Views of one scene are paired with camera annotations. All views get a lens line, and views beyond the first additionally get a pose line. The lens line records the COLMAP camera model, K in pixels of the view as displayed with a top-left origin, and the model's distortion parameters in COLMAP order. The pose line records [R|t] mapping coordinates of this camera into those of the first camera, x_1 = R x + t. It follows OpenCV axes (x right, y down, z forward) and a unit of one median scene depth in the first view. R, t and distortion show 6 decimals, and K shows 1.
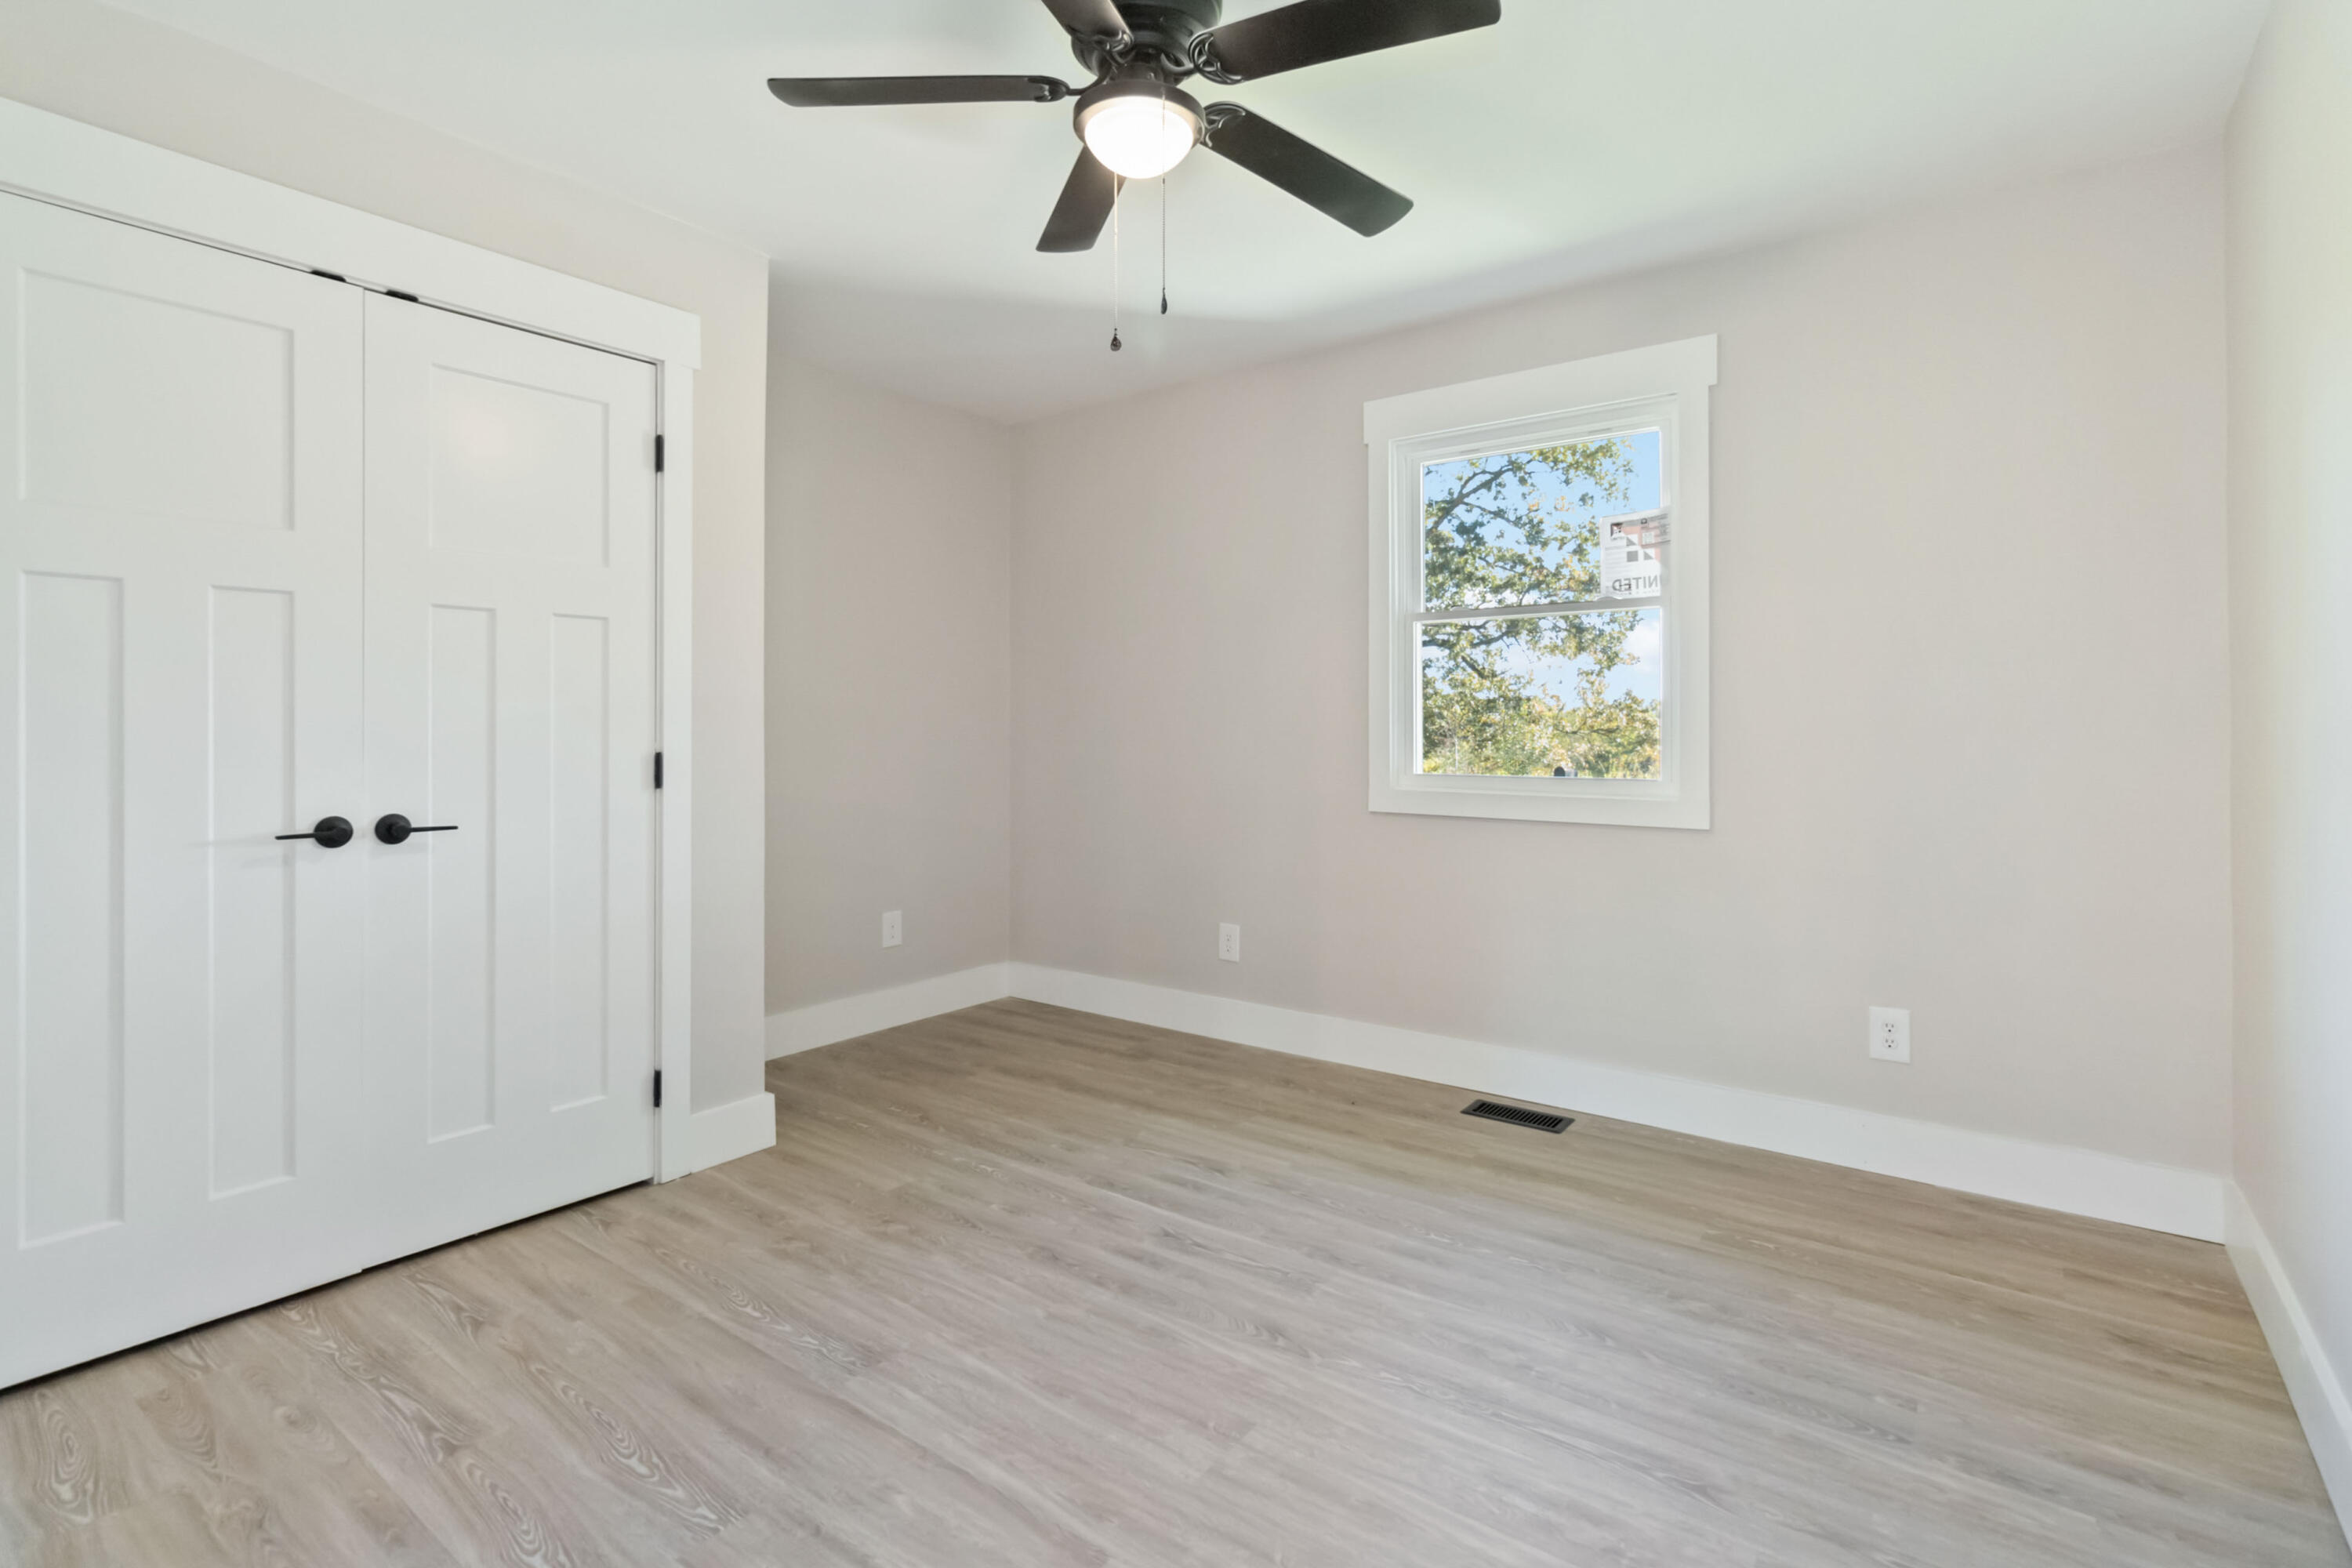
lens RADIAL K [[1112.6, 0, 1177.5], [0, 1112.6, 730.0], [0, 0, 1]] dist [0.000025, -0.001173]
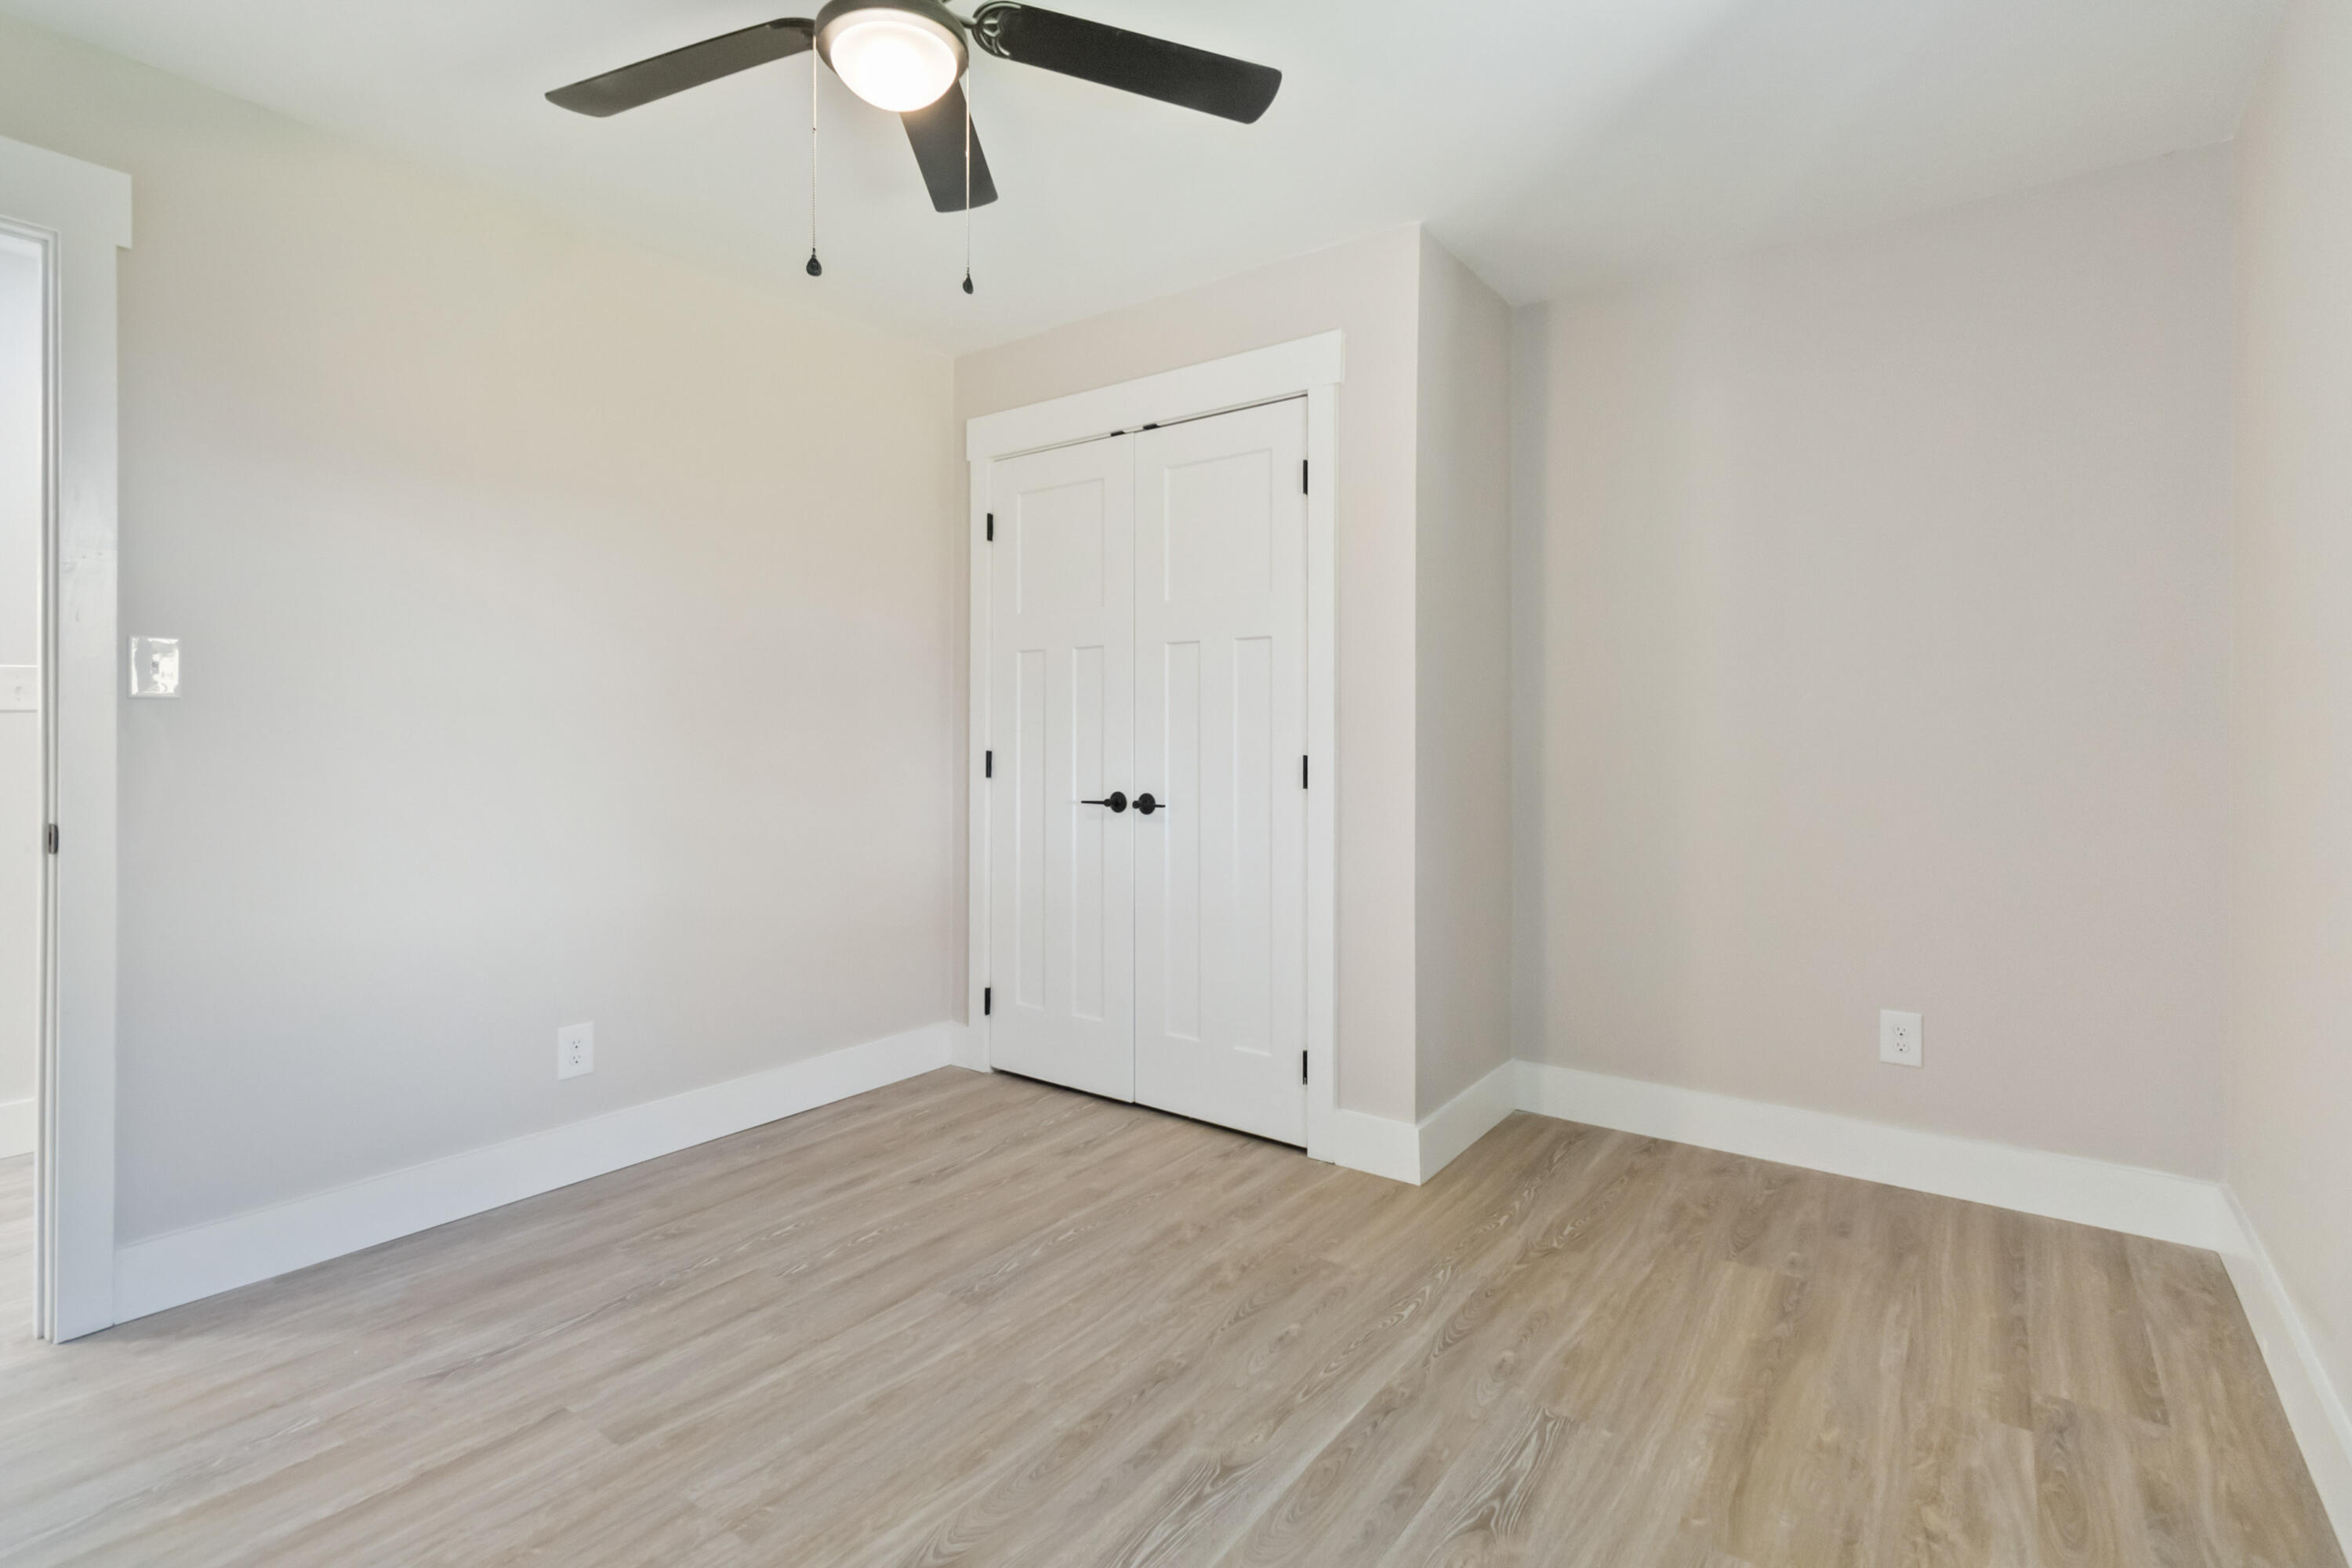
lens RADIAL K [[1112.6, 0, 1175.2], [0, 1112.6, 733.3], [0, 0, 1]] dist [0.000025, -0.001173]
pose [[0.006813, -0.002908, -0.999973, 0.717888], [-0.002247, 0.999993, -0.002923, 0.004095], [0.999974, 0.002267, 0.006806, 1.022426]]
